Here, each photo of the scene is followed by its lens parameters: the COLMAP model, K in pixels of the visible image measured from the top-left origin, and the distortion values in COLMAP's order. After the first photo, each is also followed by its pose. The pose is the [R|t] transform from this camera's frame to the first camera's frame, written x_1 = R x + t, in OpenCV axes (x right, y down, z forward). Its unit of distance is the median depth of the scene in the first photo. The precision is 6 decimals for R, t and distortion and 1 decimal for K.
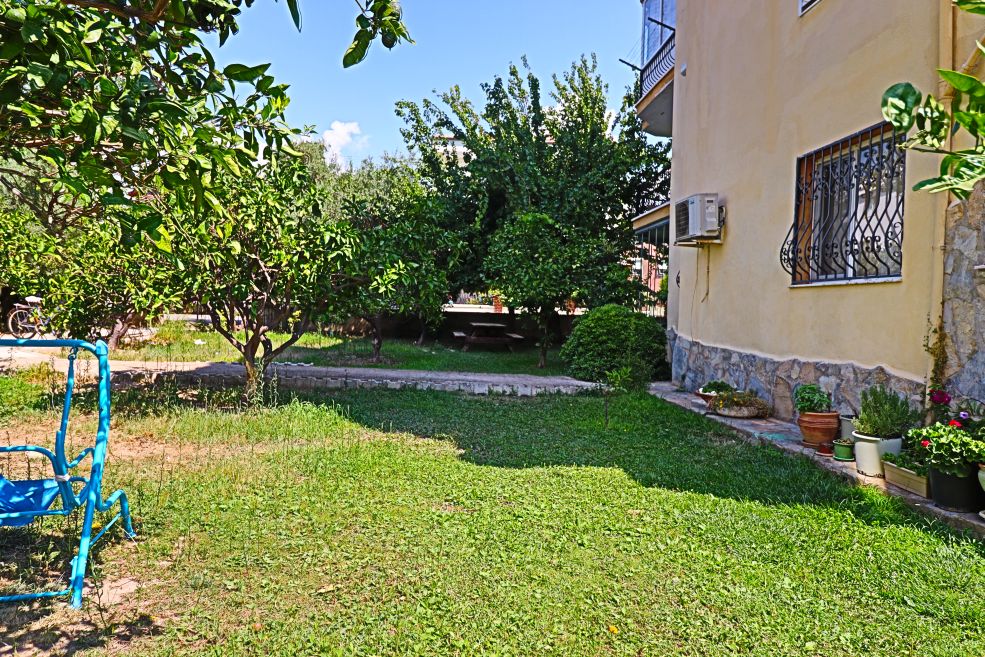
lens RADIAL K [[606.0, 0, 489.2], [0, 606.0, 319.4], [0, 0, 1]] dist [0.000236, -0.003528]
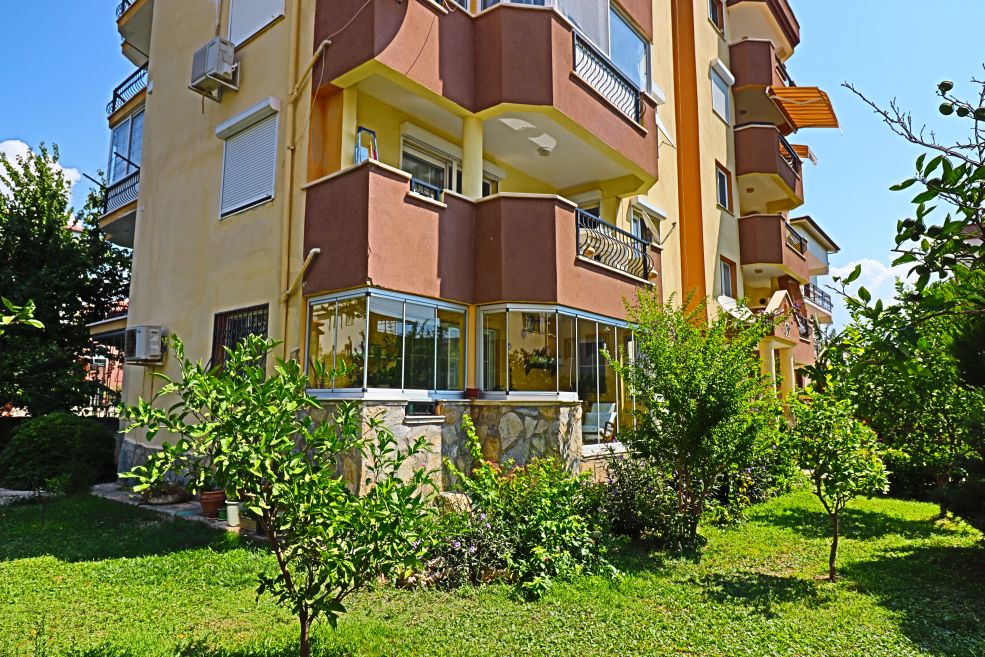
lens RADIAL K [[606.0, 0, 489.2], [0, 606.0, 319.4], [0, 0, 1]] dist [0.000236, -0.003528]
pose [[0.692866, 0.073575, 0.717303, -0.052779], [0.030181, 0.990950, -0.130797, -0.029599], [-0.720434, 0.112274, 0.684375, -0.323175]]
